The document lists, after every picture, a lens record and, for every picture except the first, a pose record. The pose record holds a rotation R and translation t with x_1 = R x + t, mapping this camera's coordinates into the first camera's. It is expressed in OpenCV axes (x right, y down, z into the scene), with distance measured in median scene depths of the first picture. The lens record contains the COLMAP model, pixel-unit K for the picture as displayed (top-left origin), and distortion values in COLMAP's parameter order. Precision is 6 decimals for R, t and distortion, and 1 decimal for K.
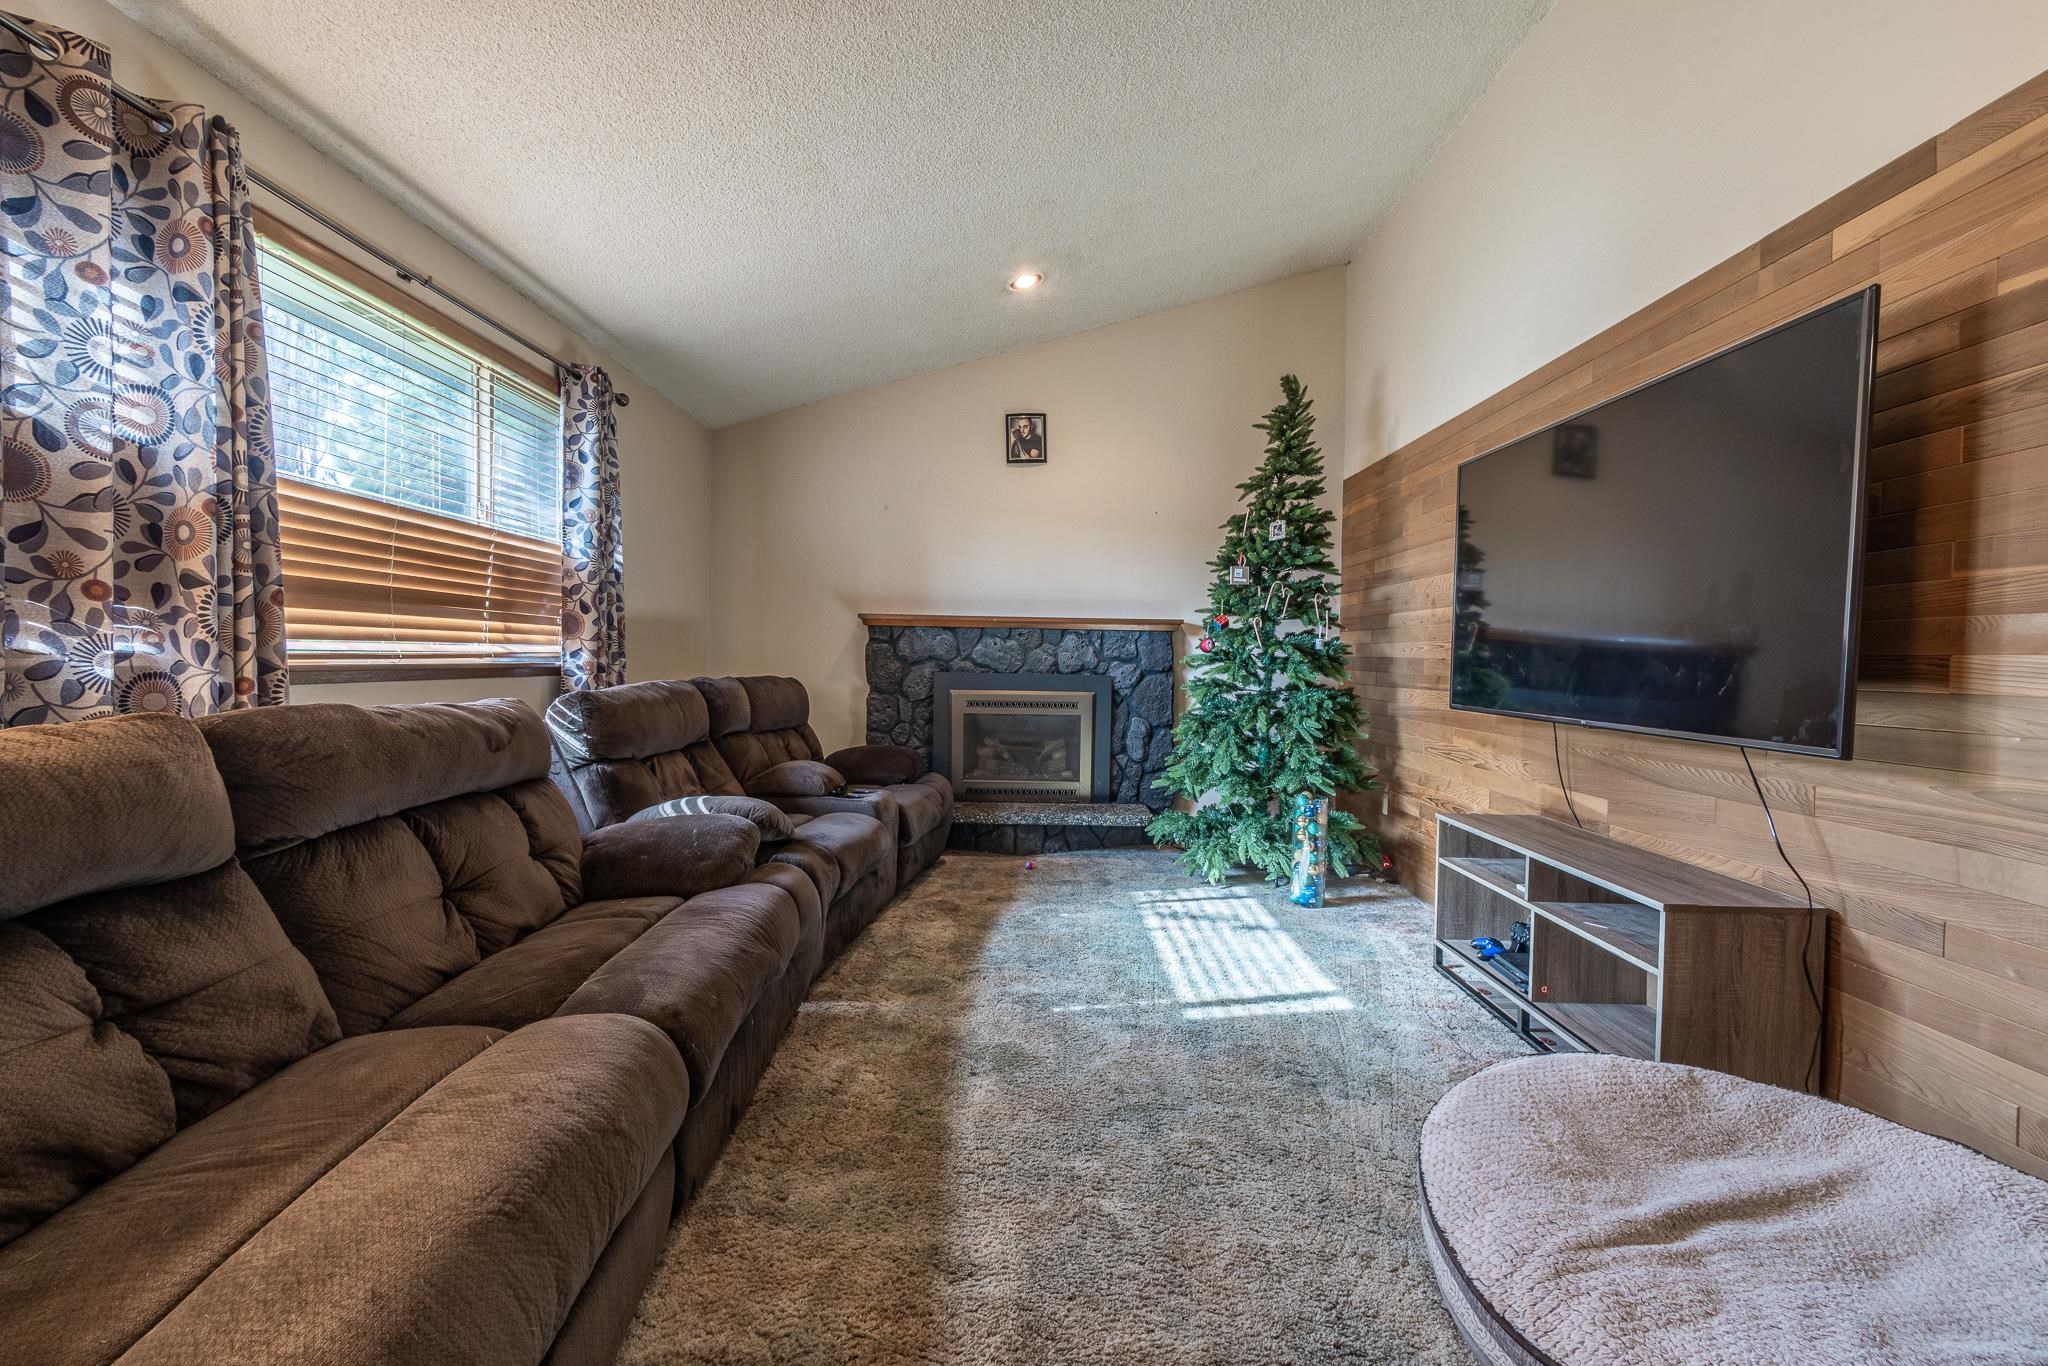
lens RADIAL K [[887.7, 0, 1024.0], [0, 887.7, 683.0], [0, 0, 1]] dist [-0.016655, -0.000013]
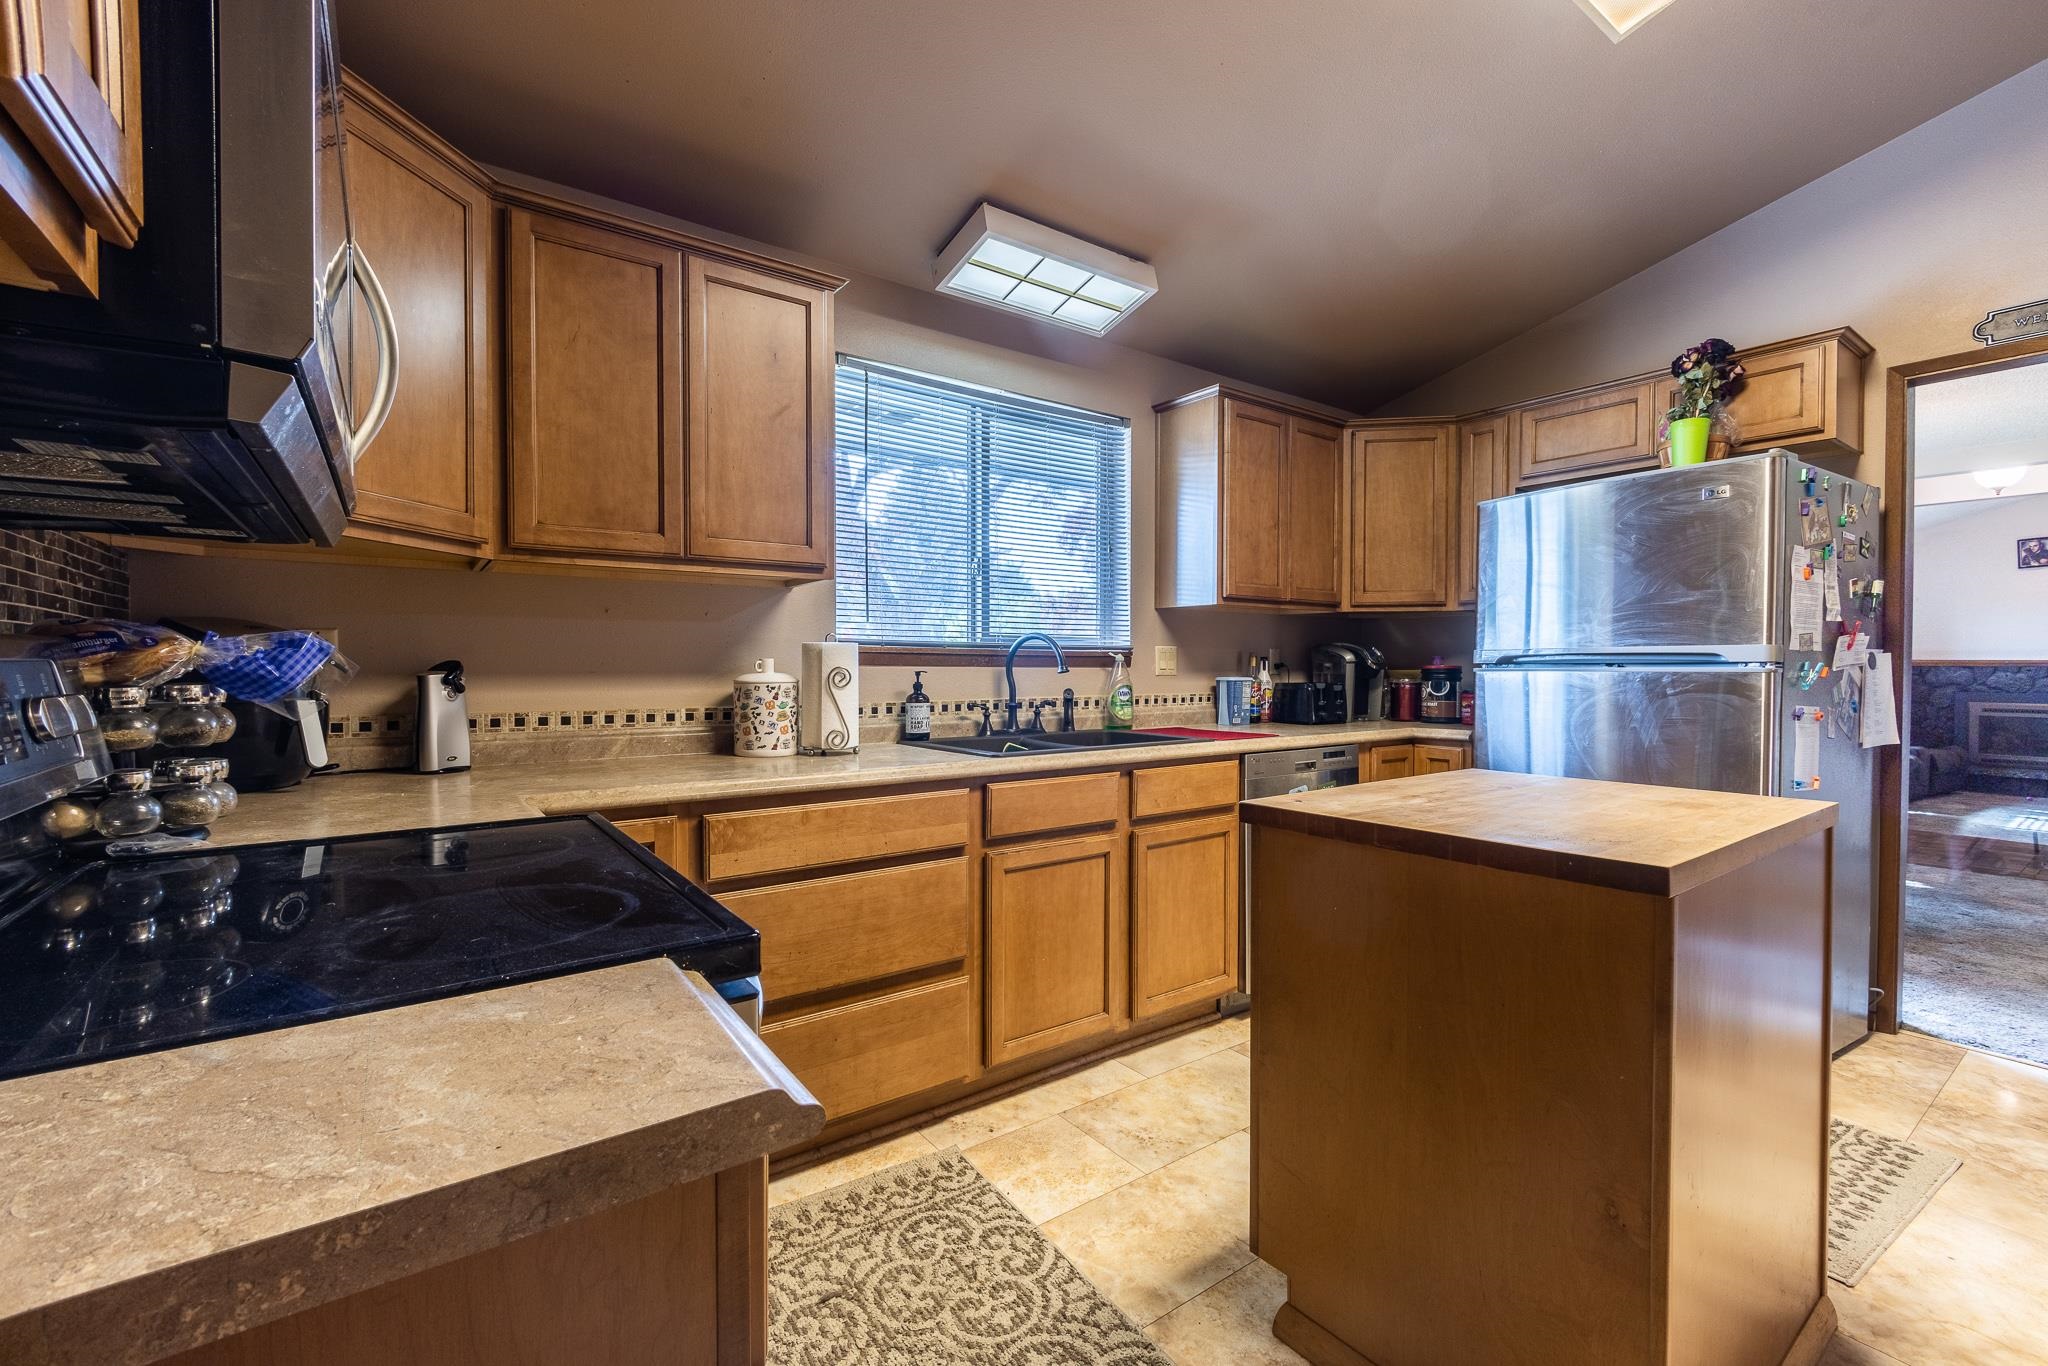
lens RADIAL K [[865.2, 0, 1024.0], [0, 865.2, 683.0], [0, 0, 1]] dist [-0.004348, 0.000375]
pose [[0.603390, 0.005148, -0.797430, 0.149432], [-0.019657, 0.999771, -0.008419, 0.021458], [0.797204, 0.020755, 0.603353, -1.529530]]
